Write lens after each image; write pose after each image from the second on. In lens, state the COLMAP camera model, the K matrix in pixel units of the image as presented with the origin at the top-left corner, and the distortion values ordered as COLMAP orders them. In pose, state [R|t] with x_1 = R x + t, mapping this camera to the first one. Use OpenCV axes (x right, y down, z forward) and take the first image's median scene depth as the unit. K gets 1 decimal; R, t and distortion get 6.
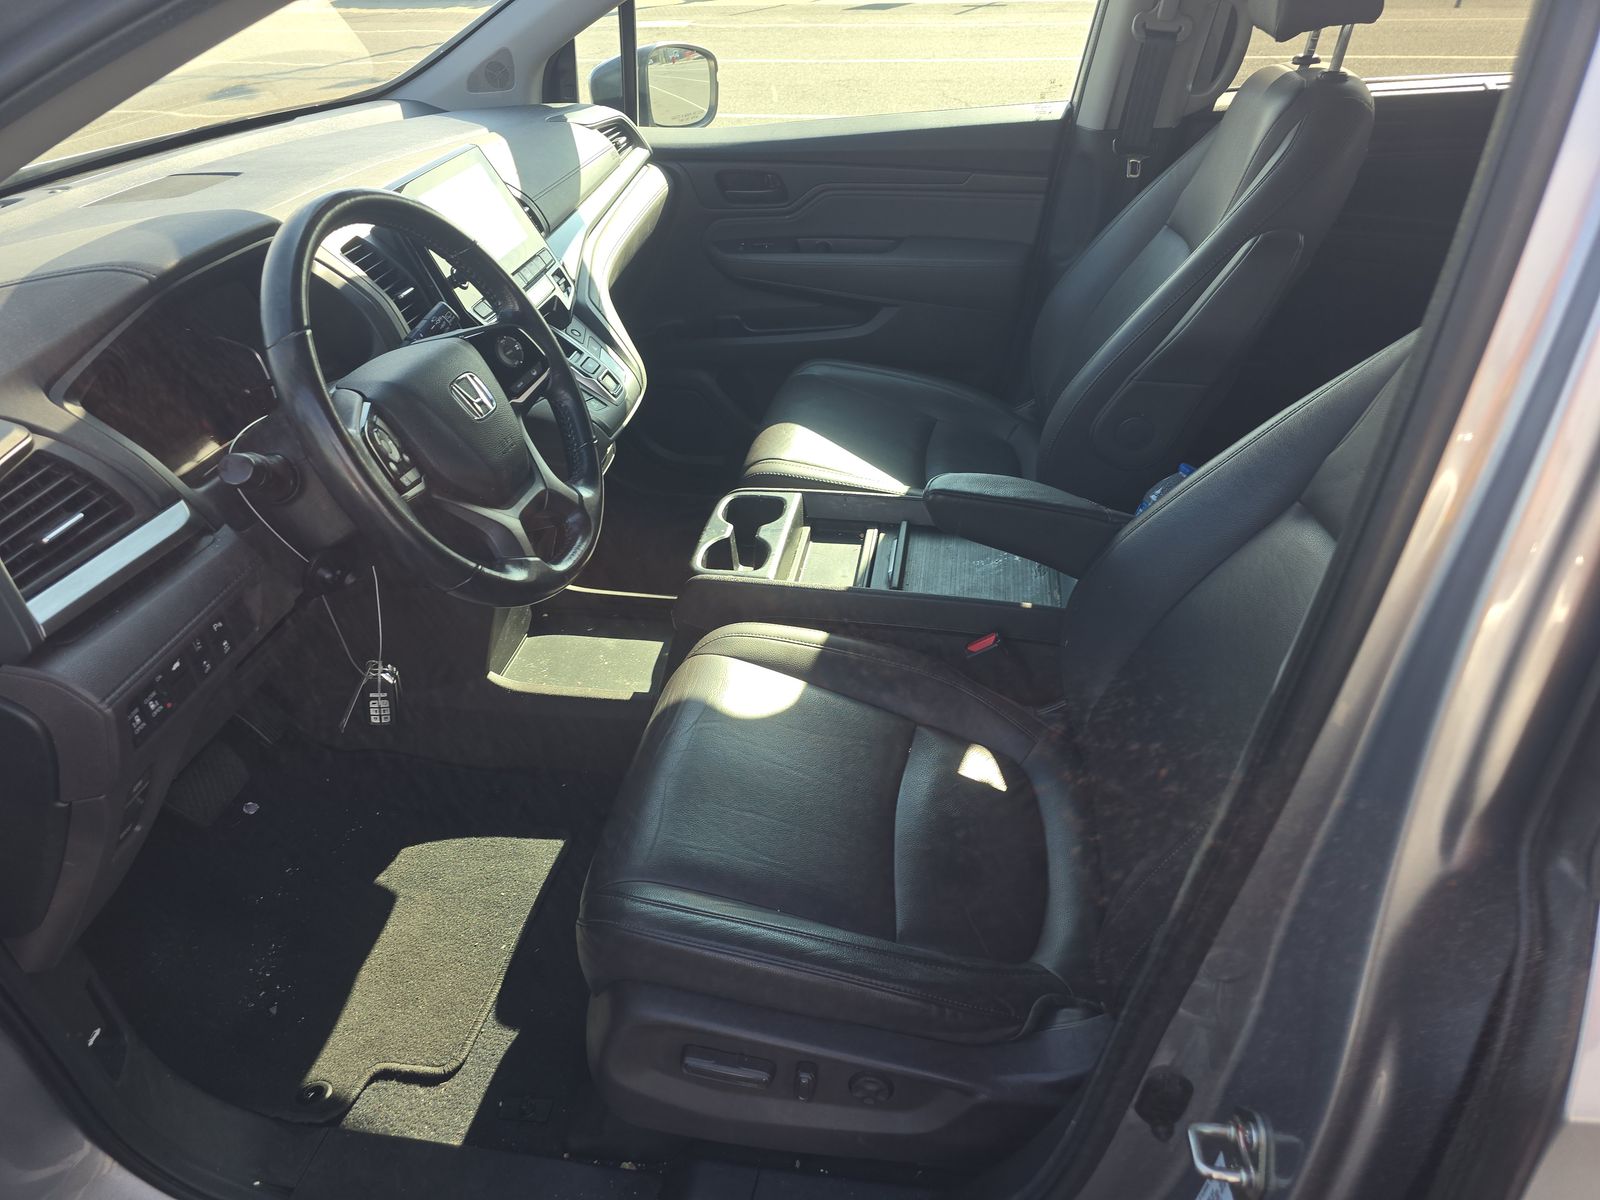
lens RADIAL K [[1071.1, 0, 795.3], [0, 1071.1, 592.8], [0, 0, 1]] dist [0.061028, -0.055674]
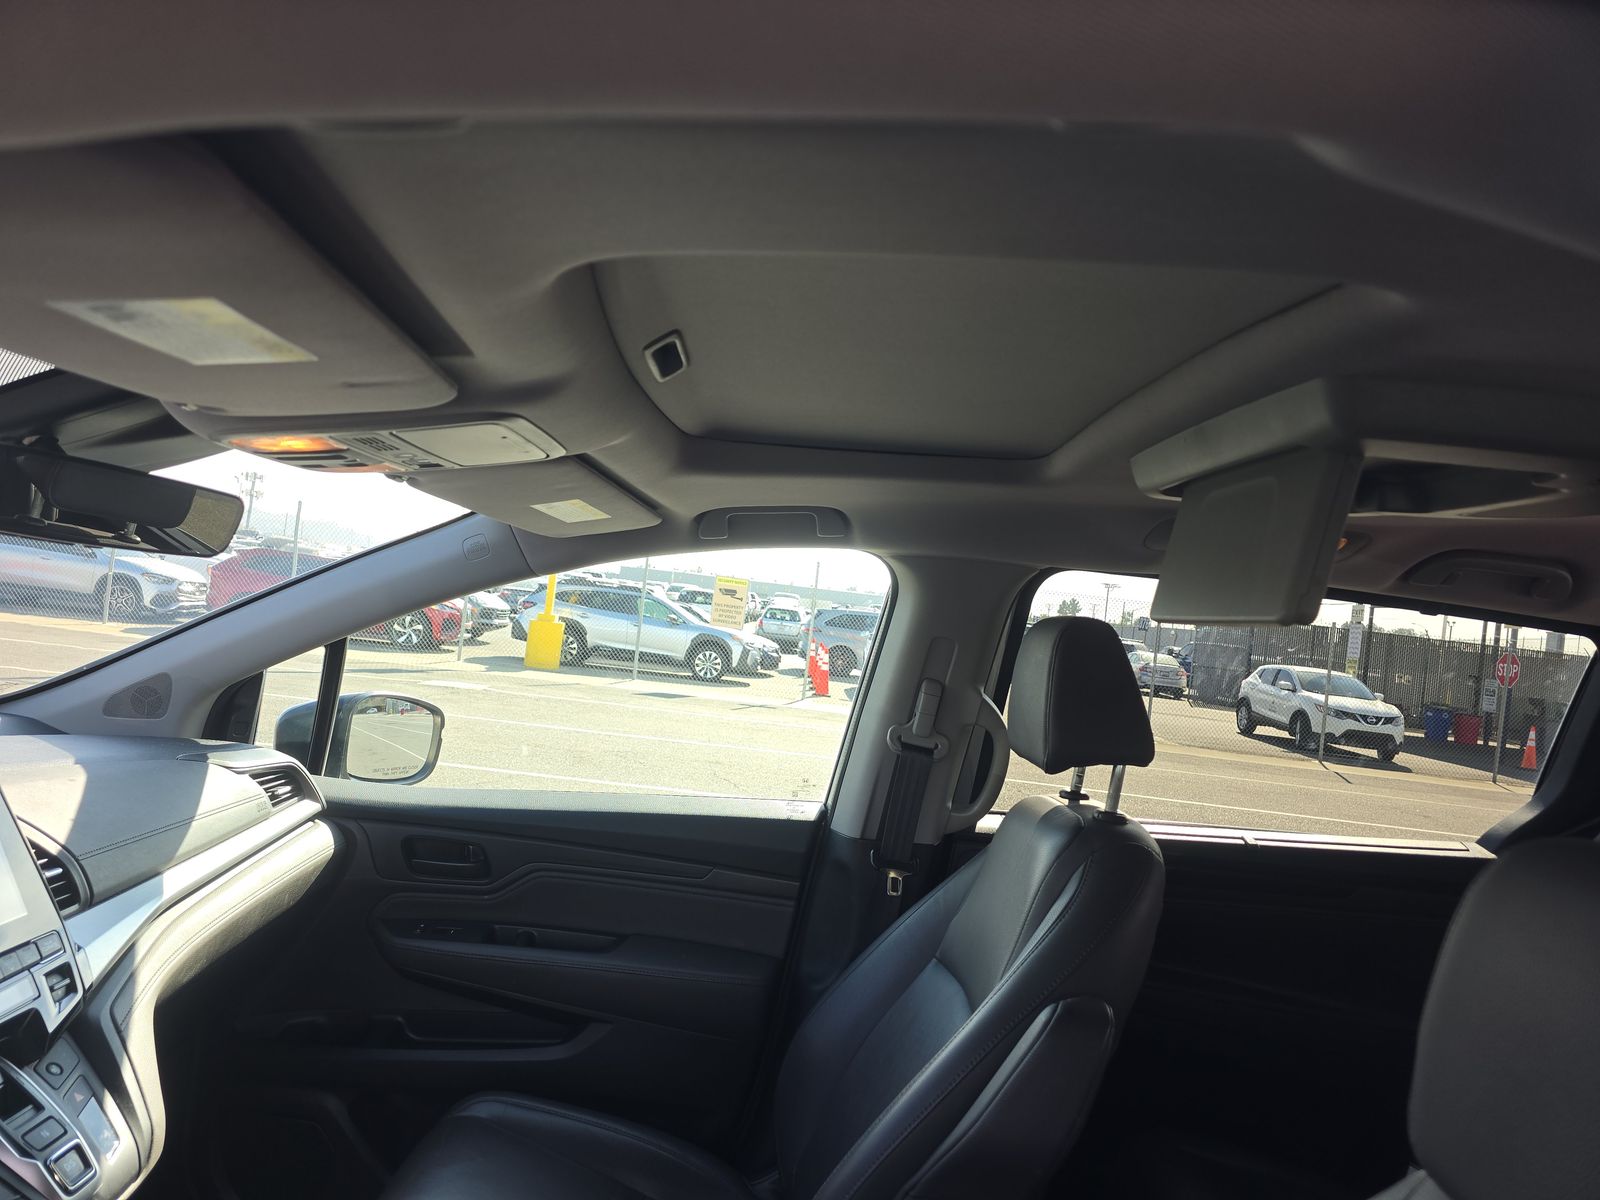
lens RADIAL K [[1071.1, 0, 795.3], [0, 1071.1, 592.8], [0, 0, 1]] dist [0.061028, -0.055674]
pose [[0.975615, 0.140255, 0.168830, 0.055212], [-0.021560, 0.826719, -0.562202, -0.096270], [-0.218426, 0.544853, 0.809583, 0.187856]]
